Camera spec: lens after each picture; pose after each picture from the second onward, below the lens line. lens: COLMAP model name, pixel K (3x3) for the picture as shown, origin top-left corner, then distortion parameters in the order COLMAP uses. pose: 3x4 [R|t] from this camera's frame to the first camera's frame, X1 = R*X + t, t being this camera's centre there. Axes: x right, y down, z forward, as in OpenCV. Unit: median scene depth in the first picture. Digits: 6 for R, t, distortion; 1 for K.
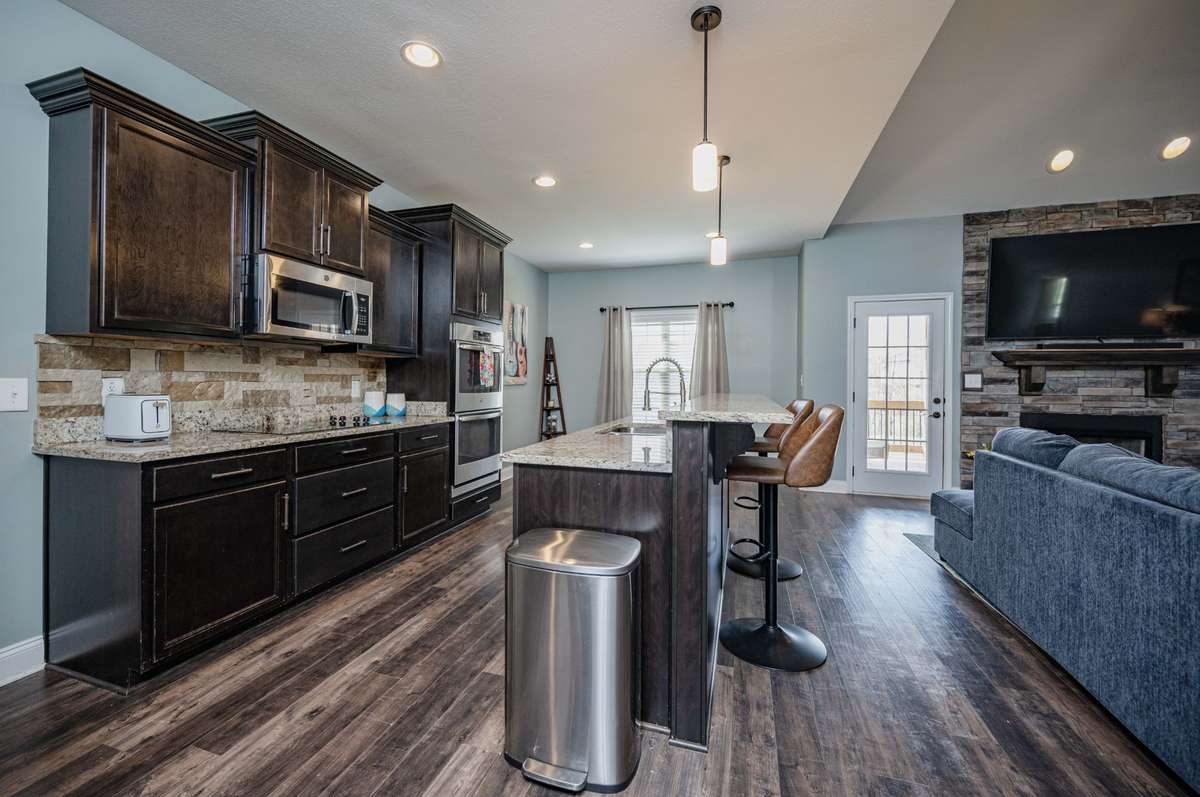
lens RADIAL K [[476.2, 0, 606.4], [0, 476.2, 383.2], [0, 0, 1]] dist [0.000102, -0.000193]
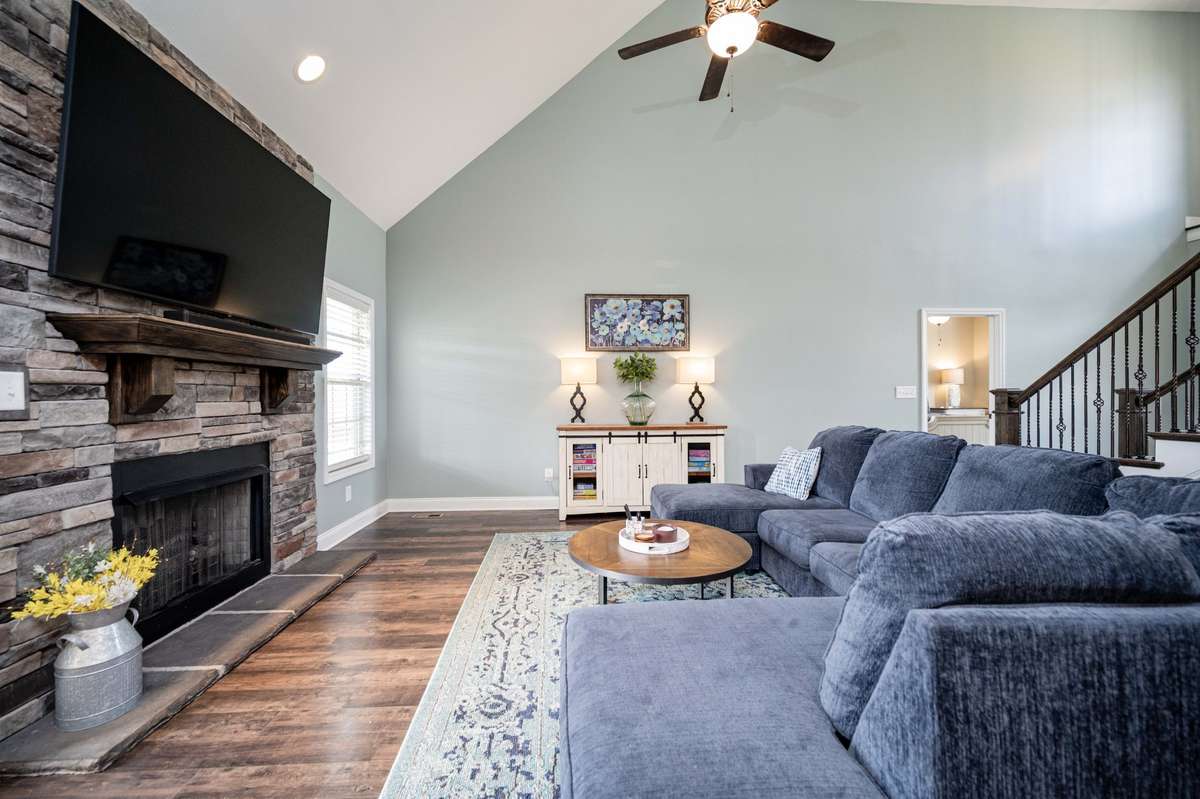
lens RADIAL K [[476.2, 0, 597.7], [0, 476.2, 396.1], [0, 0, 1]] dist [0.000102, -0.000193]
pose [[-0.338479, -0.007808, 0.940942, 0.328656], [0.006670, 0.999921, 0.010697, -0.001626], [-0.940950, 0.009897, -0.338400, 0.760943]]
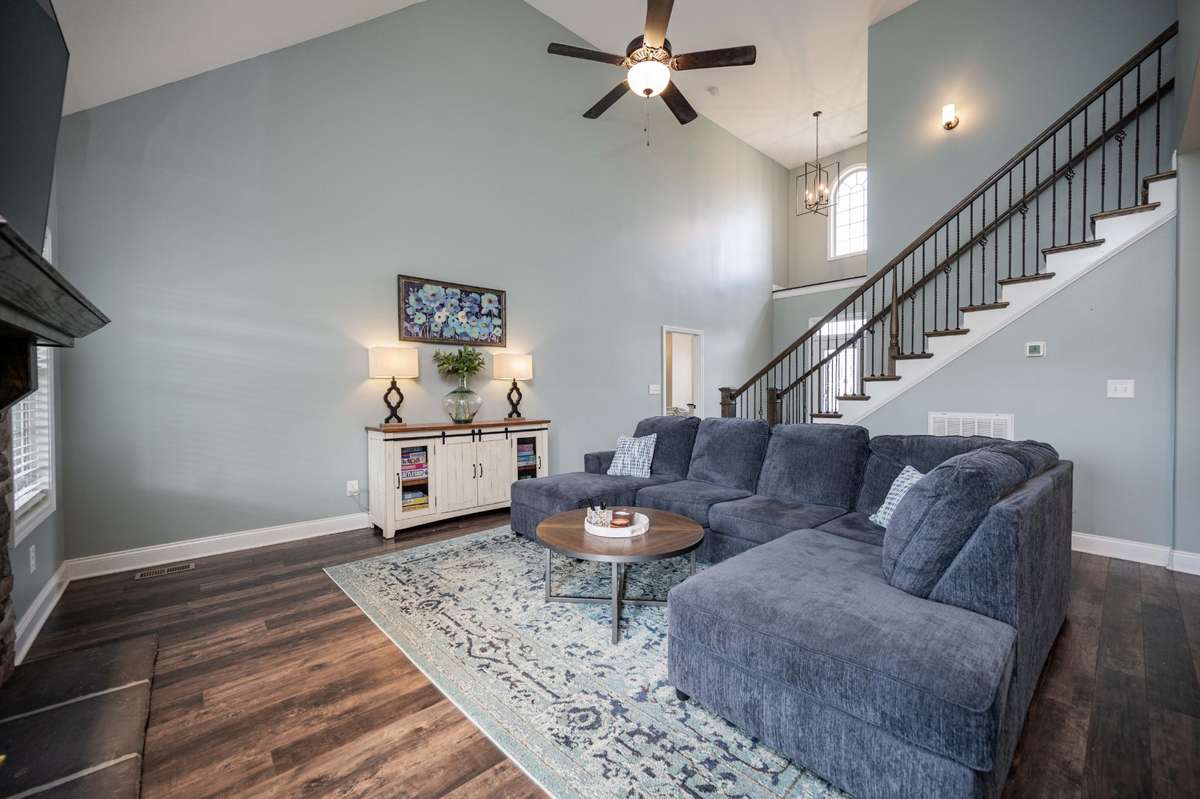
lens RADIAL K [[476.2, 0, 605.1], [0, 476.2, 397.5], [0, 0, 1]] dist [0.000102, -0.000193]
pose [[-0.856333, -0.011771, 0.516289, 0.538530], [-0.000551, 0.999760, 0.021880, -0.000810], [-0.516423, 0.018452, -0.856135, 1.037515]]
